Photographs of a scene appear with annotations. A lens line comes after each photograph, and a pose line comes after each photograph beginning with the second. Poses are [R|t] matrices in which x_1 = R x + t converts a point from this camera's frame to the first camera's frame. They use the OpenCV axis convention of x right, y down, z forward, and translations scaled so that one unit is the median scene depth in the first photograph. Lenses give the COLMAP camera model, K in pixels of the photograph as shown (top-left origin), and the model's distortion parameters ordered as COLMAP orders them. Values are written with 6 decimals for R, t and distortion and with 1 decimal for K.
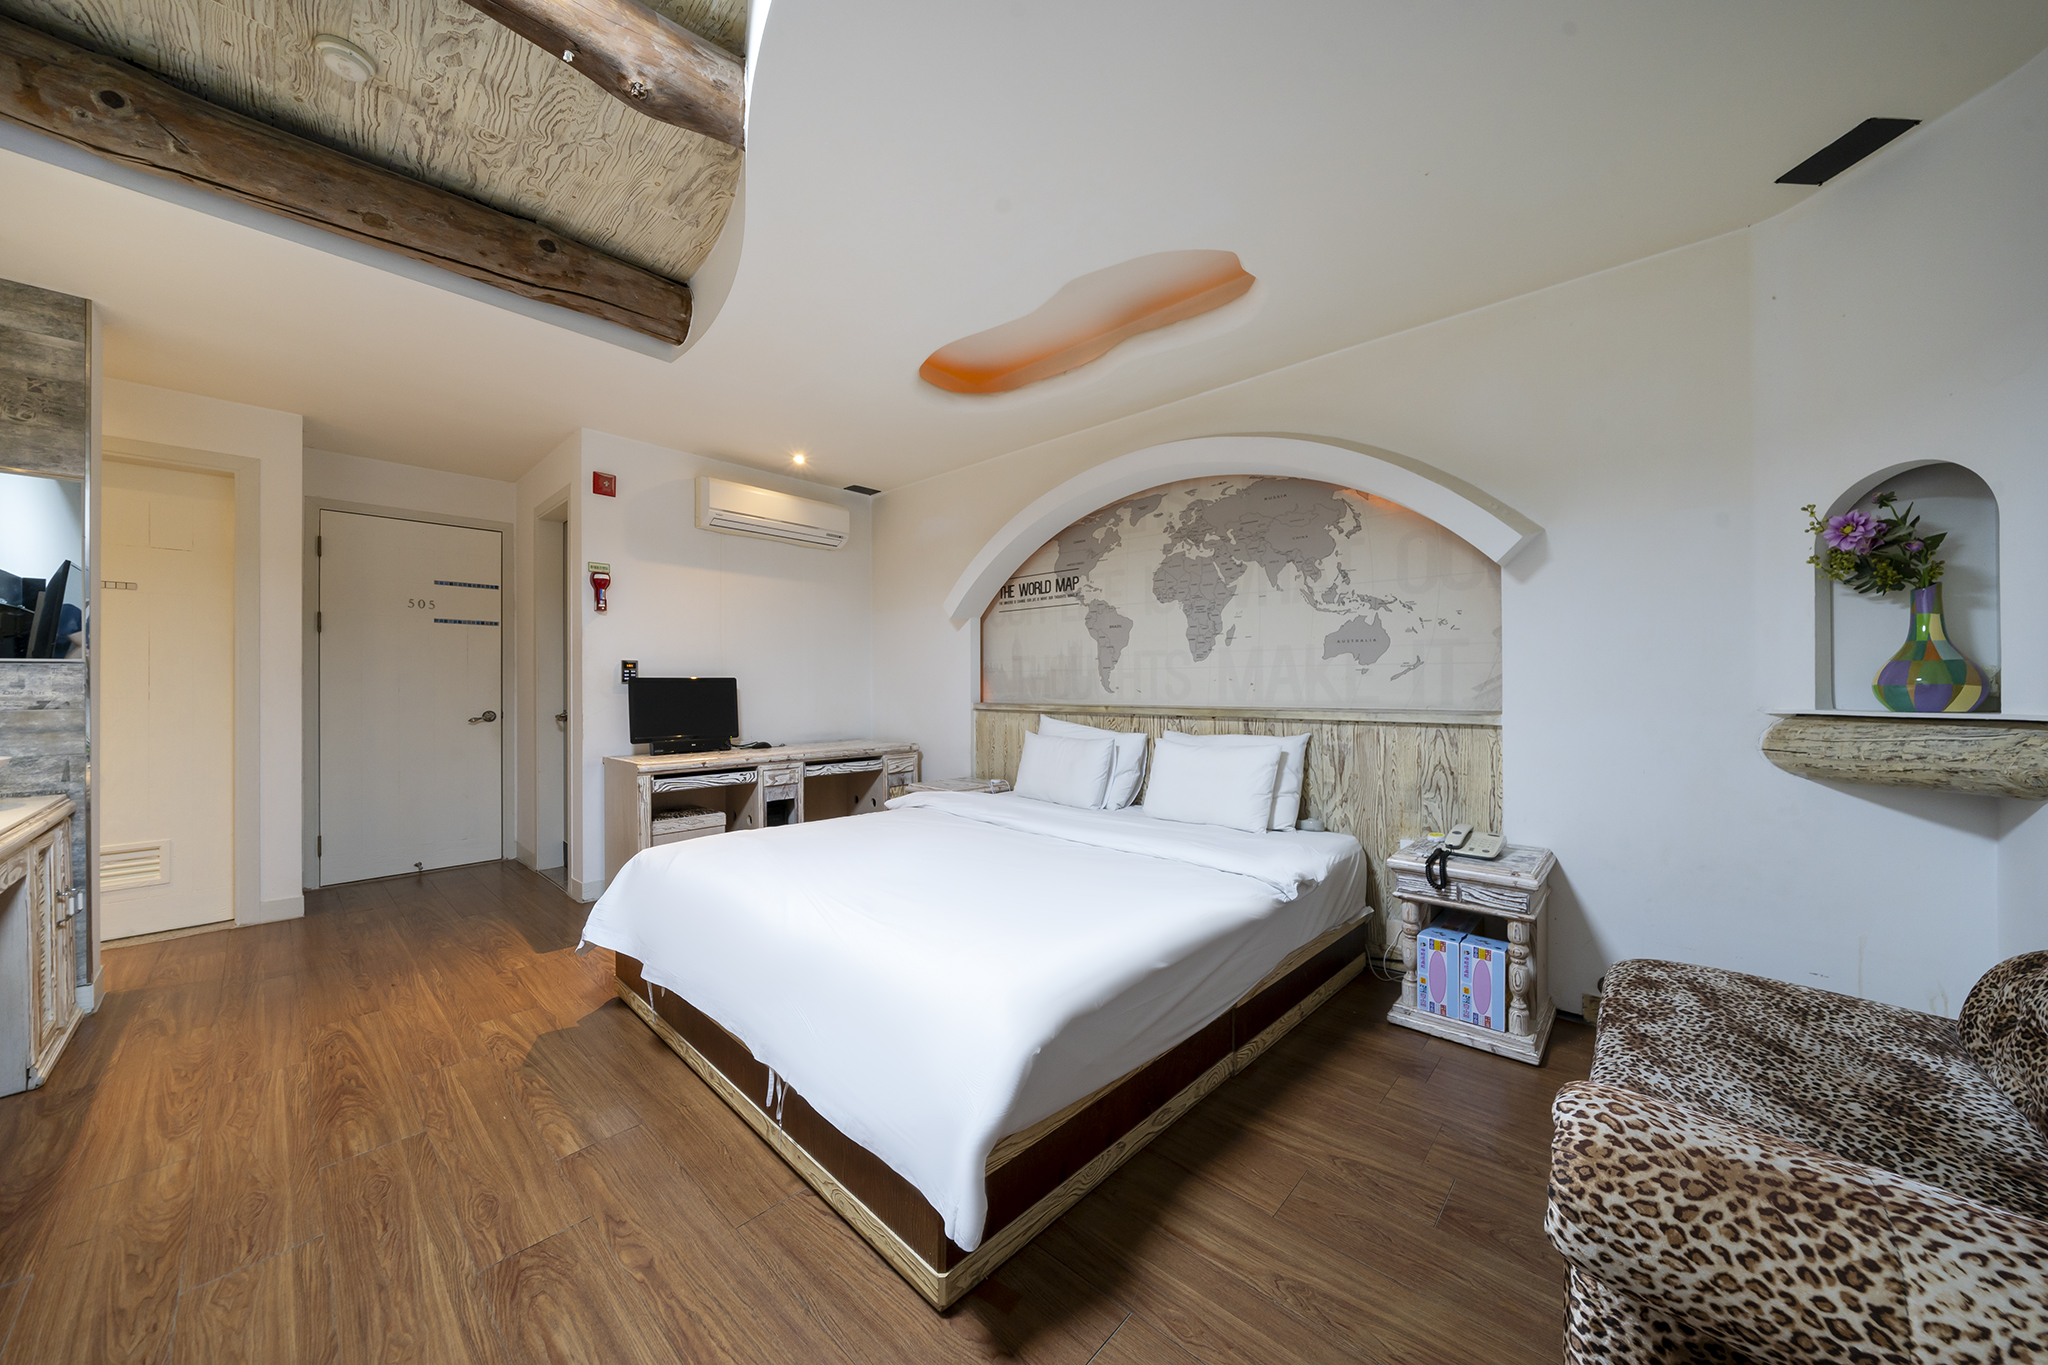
lens RADIAL K [[698.8, 0, 1037.4], [0, 698.8, 684.8], [0, 0, 1]] dist [-0.005009, -0.000192]
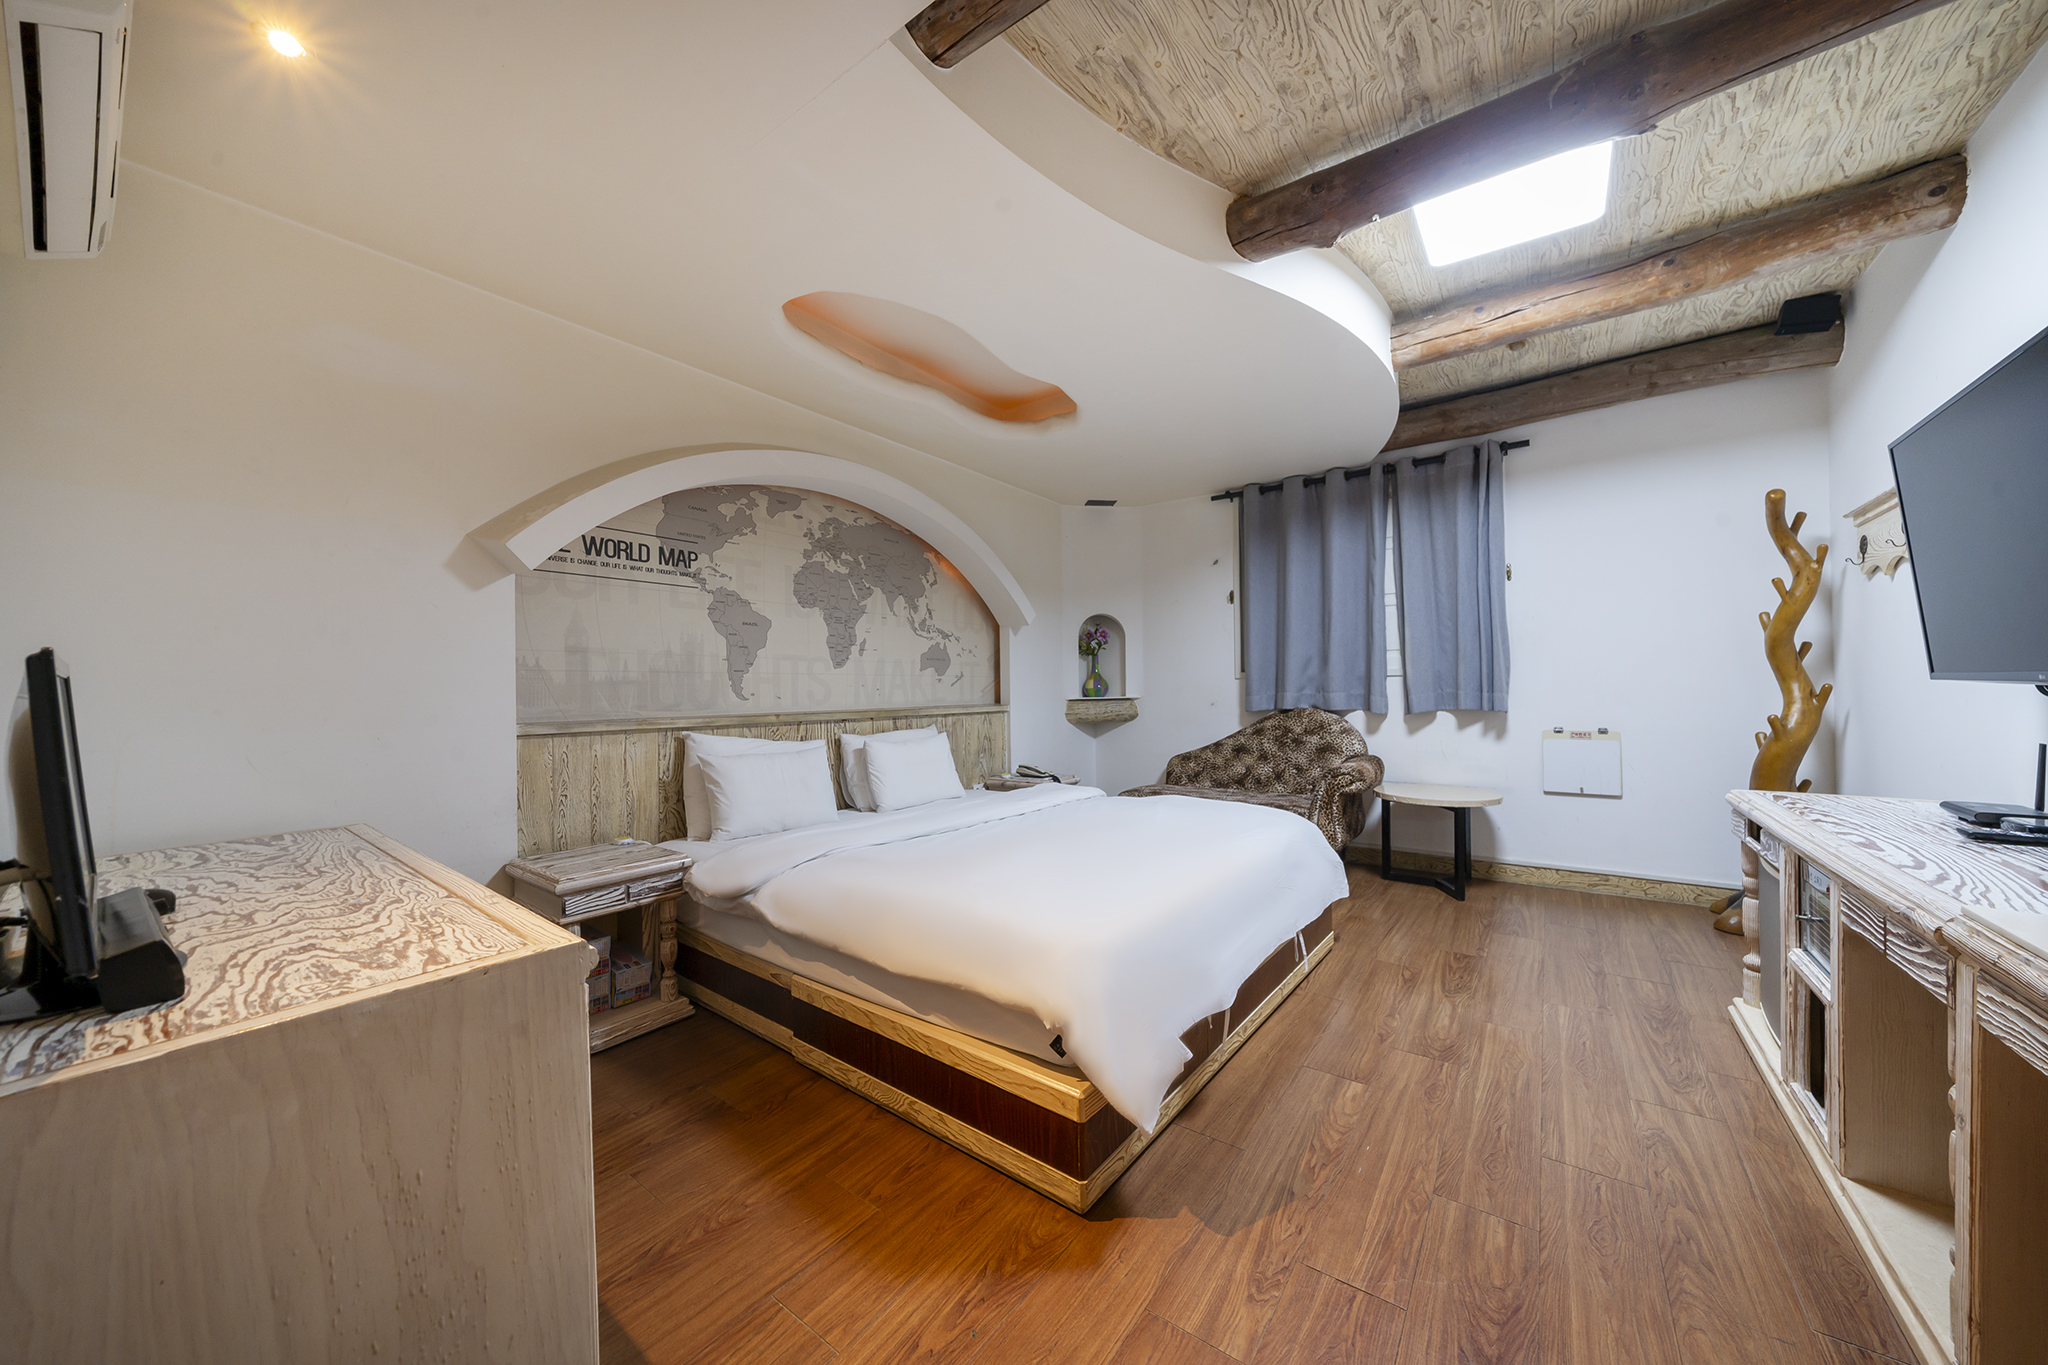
lens RADIAL K [[698.8, 0, 1040.5], [0, 698.8, 686.0], [0, 0, 1]] dist [-0.005009, -0.000192]
pose [[-0.106735, 0.010039, 0.994237, -0.843444], [0.013878, 0.999867, -0.008606, 0.006689], [-0.994191, 0.012880, -0.106860, 0.781769]]
